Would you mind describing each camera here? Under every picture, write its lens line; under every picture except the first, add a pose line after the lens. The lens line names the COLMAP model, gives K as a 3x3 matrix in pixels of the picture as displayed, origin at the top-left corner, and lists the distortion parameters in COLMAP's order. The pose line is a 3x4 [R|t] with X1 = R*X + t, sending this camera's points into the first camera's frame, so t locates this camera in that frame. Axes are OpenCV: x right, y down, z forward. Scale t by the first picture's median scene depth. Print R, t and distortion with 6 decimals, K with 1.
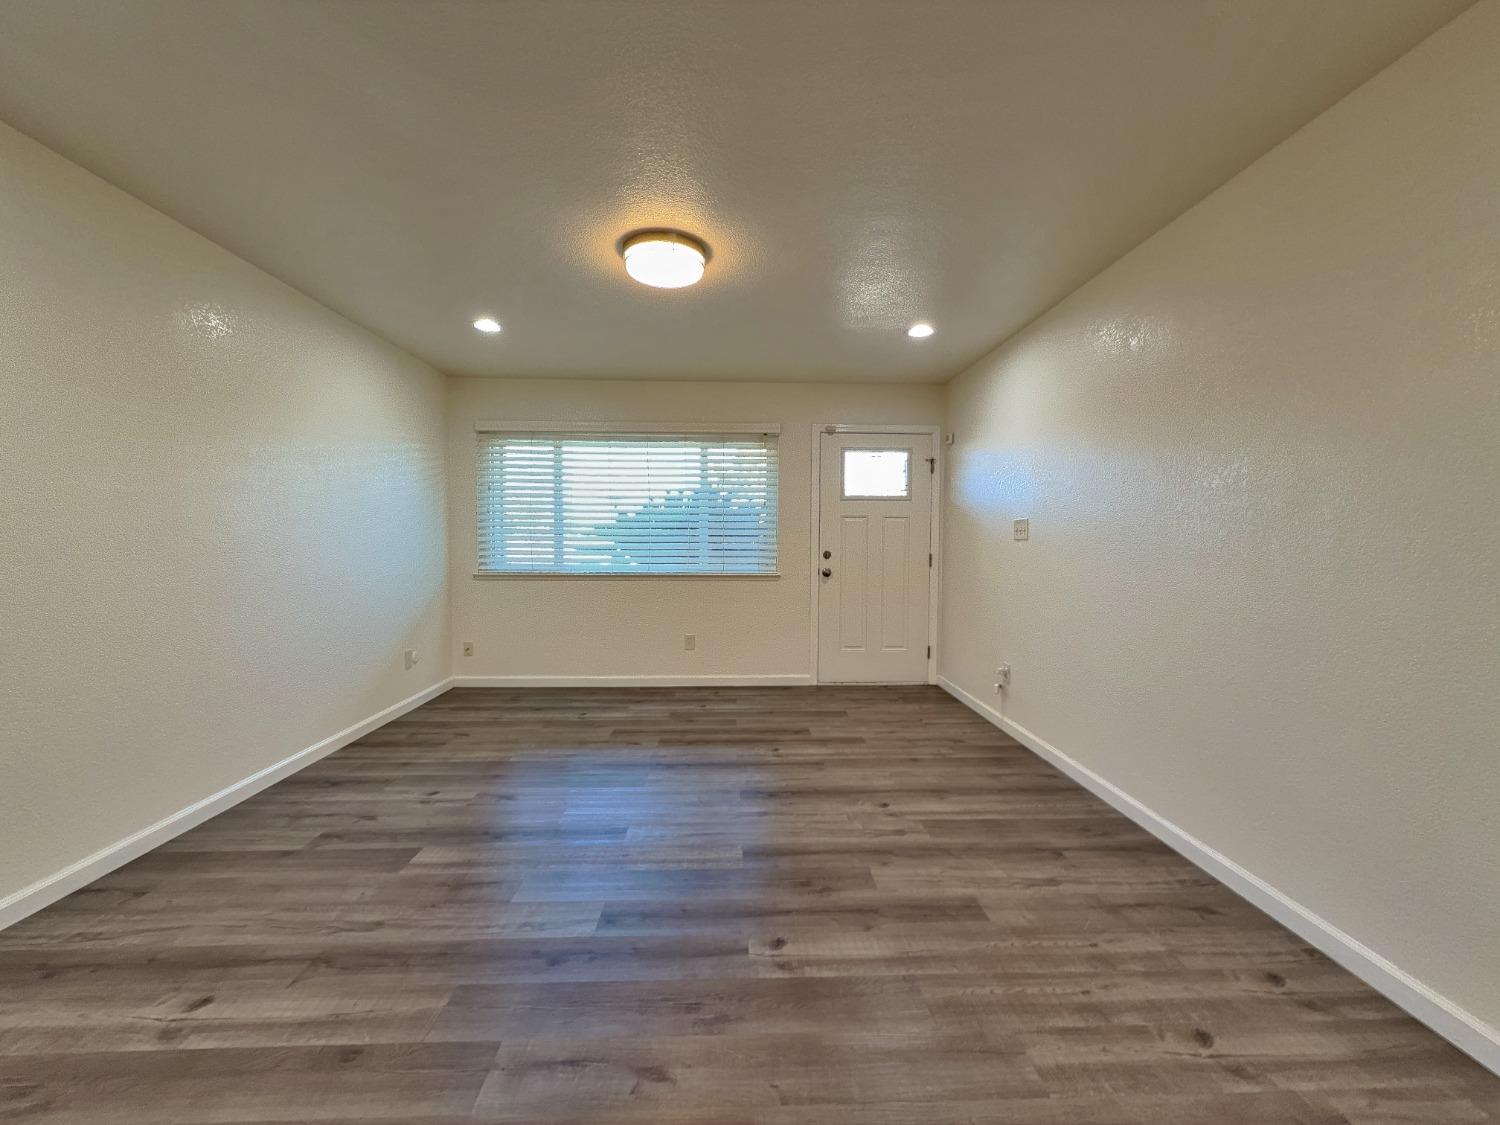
lens RADIAL K [[595.3, 0, 742.0], [0, 595.3, 567.7], [0, 0, 1]] dist [0.001453, -0.000846]
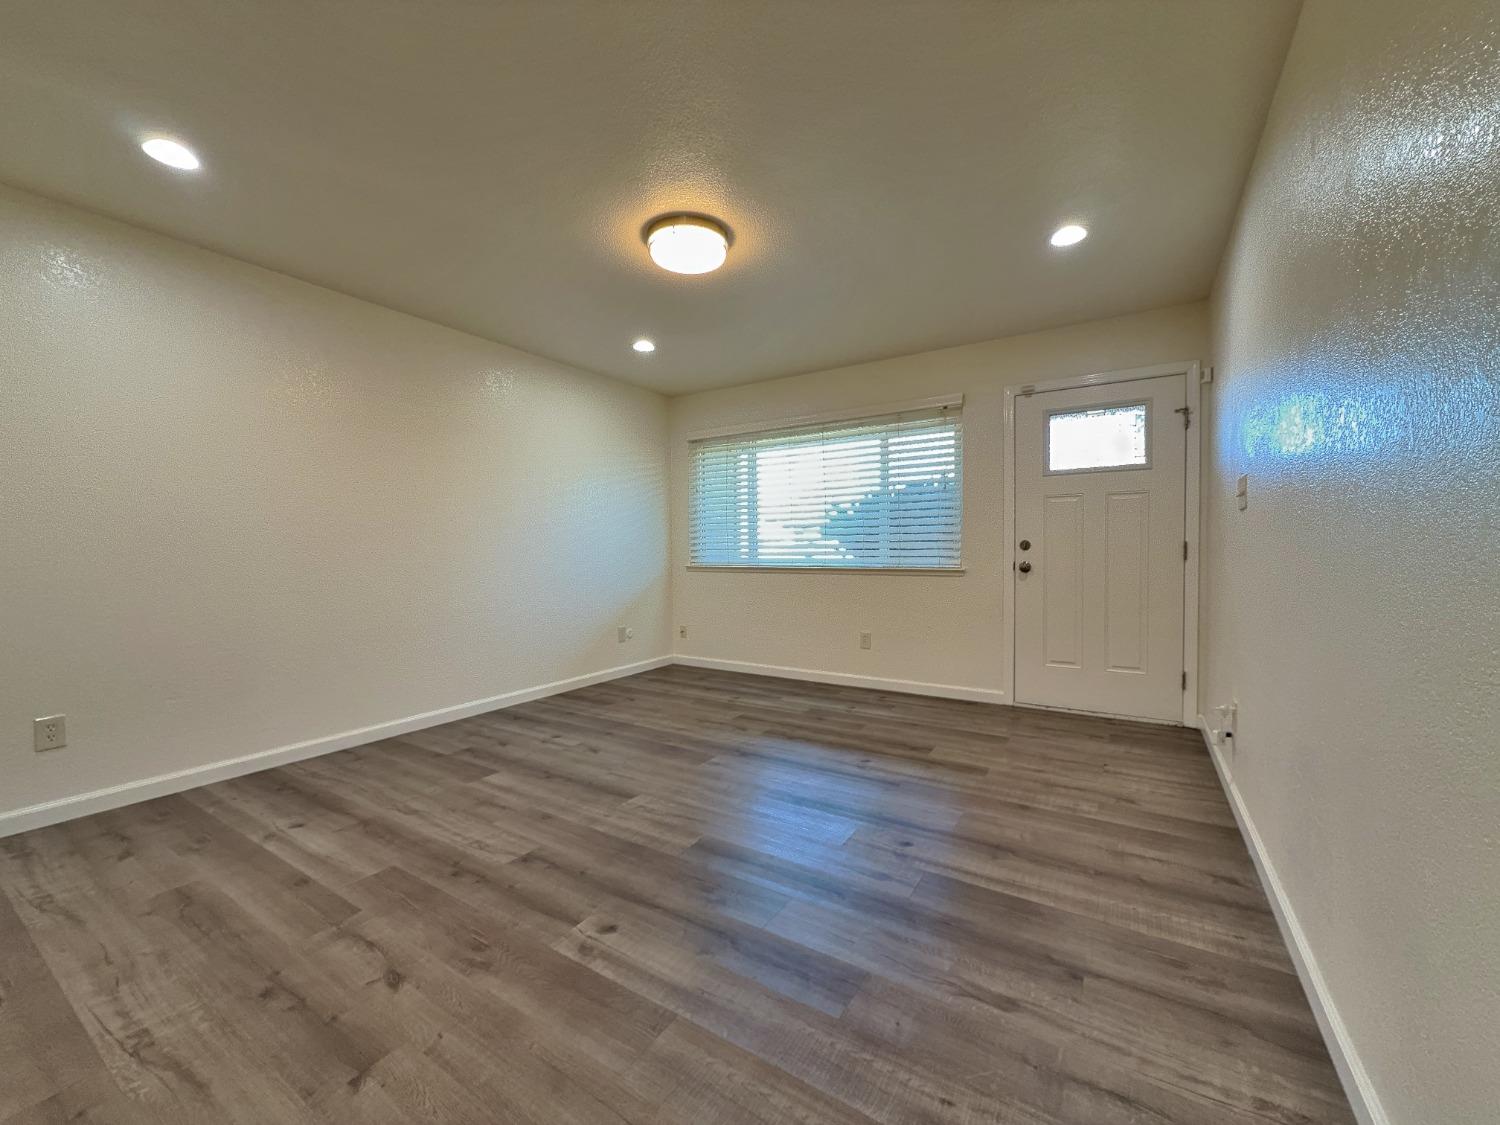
lens RADIAL K [[595.3, 0, 751.6], [0, 595.3, 563.0], [0, 0, 1]] dist [0.001453, -0.000846]
pose [[0.826695, 0.002740, -0.562644, 0.410325], [-0.016080, 0.999695, -0.018758, 0.033831], [0.562421, 0.024554, 0.826486, 0.175064]]
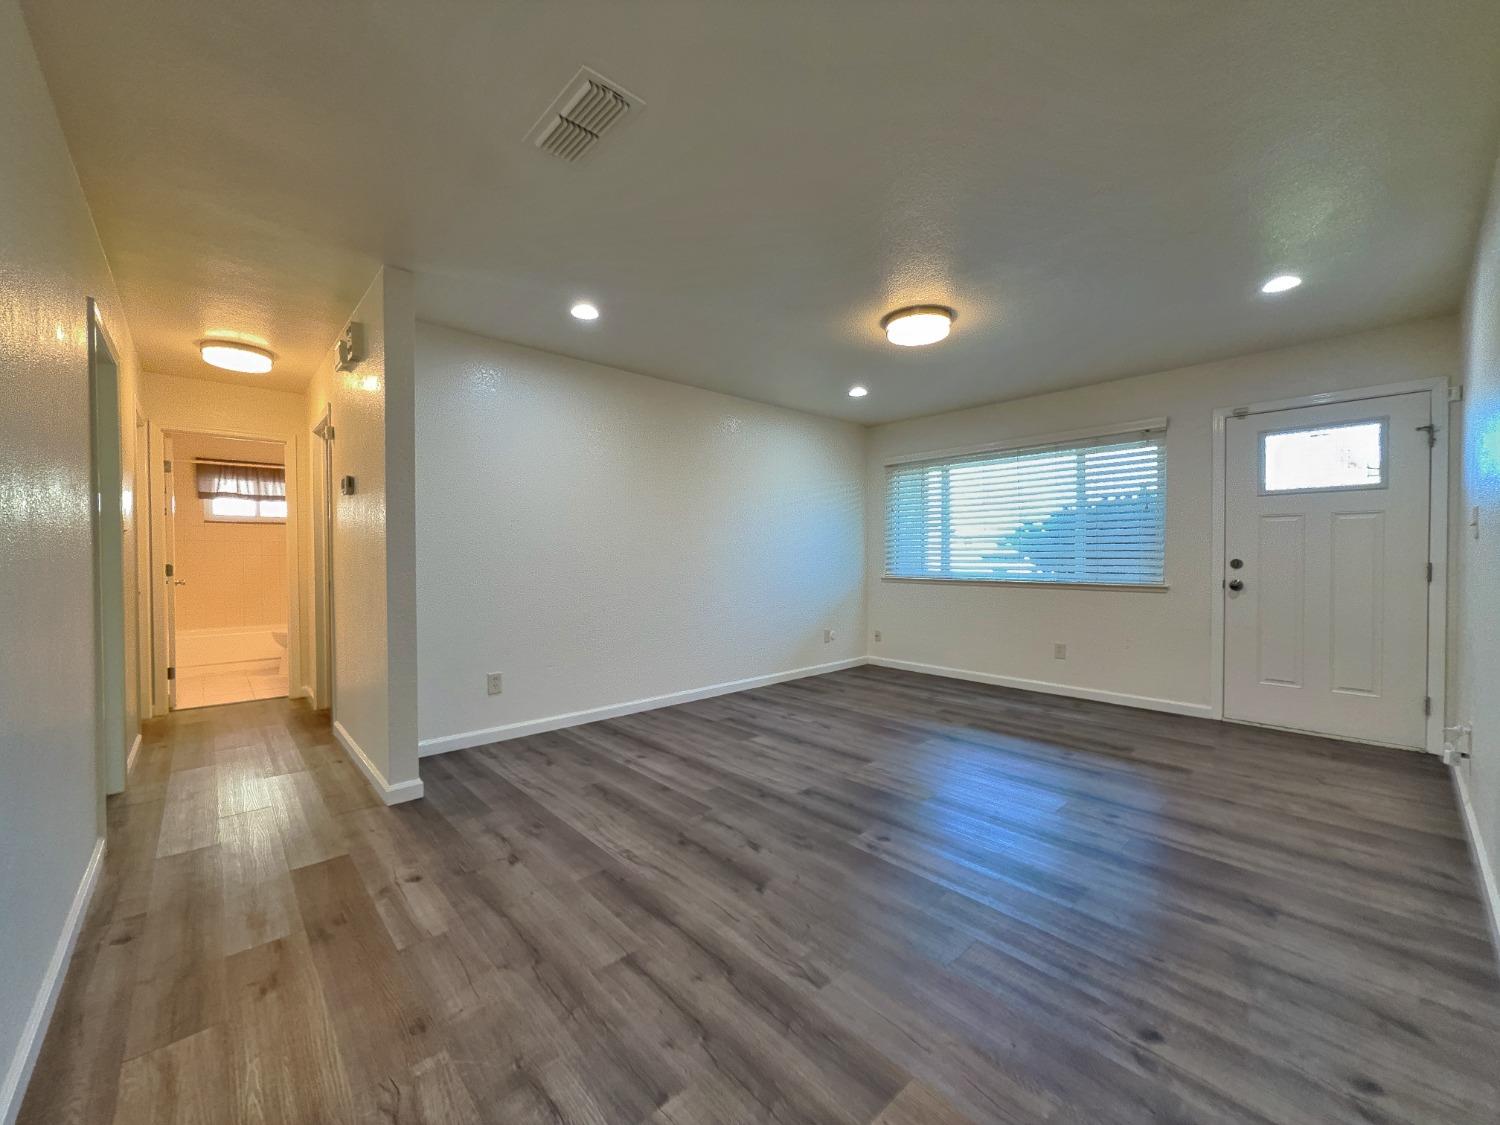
lens RADIAL K [[595.3, 0, 747.8], [0, 595.3, 565.7], [0, 0, 1]] dist [0.001453, -0.000846]
pose [[0.649767, 0.007036, -0.760101, 0.466640], [-0.030319, 0.999401, -0.016667, 0.022469], [0.759529, 0.033875, 0.649591, -0.072028]]
